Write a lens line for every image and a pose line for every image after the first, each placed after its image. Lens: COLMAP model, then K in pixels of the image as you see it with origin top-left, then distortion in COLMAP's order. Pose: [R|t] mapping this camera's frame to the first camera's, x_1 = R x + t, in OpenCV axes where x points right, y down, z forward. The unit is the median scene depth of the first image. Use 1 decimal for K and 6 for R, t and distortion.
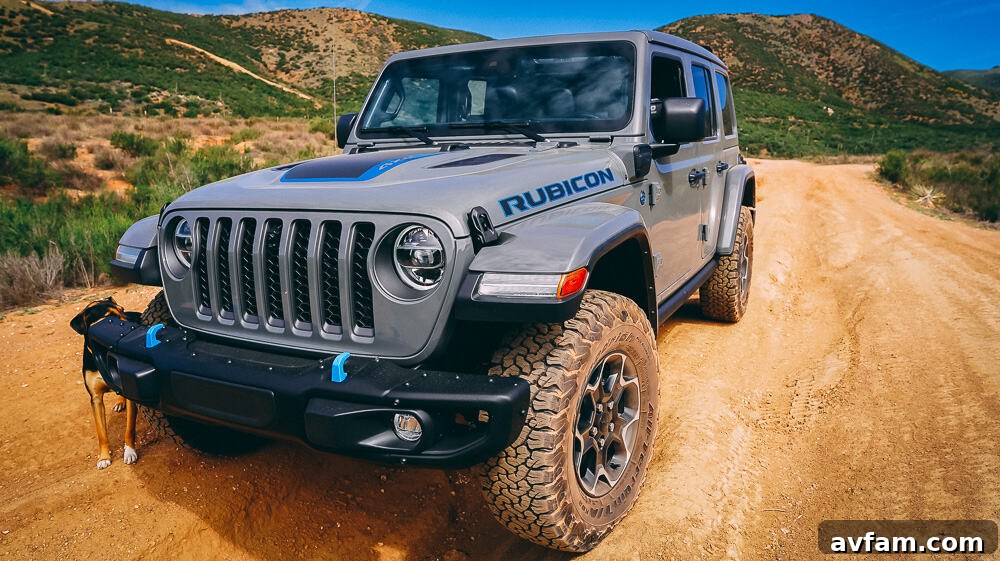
lens RADIAL K [[700.8, 0, 501.0], [0, 700.8, 269.5], [0, 0, 1]] dist [-0.163728, 0.127058]
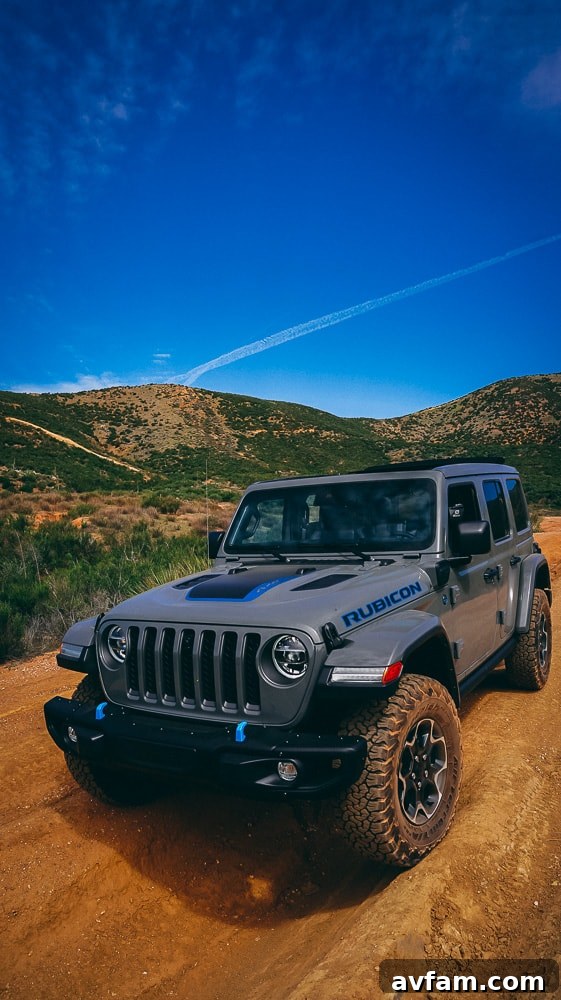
lens RADIAL K [[694.9, 0, 284.5], [0, 694.9, 487.9], [0, 0, 1]] dist [-0.153797, 0.107259]
pose [[0.997870, -0.031120, -0.057328, -0.025984], [0.018371, 0.977359, -0.210787, -0.047923], [0.062590, 0.209285, 0.975850, -0.422727]]
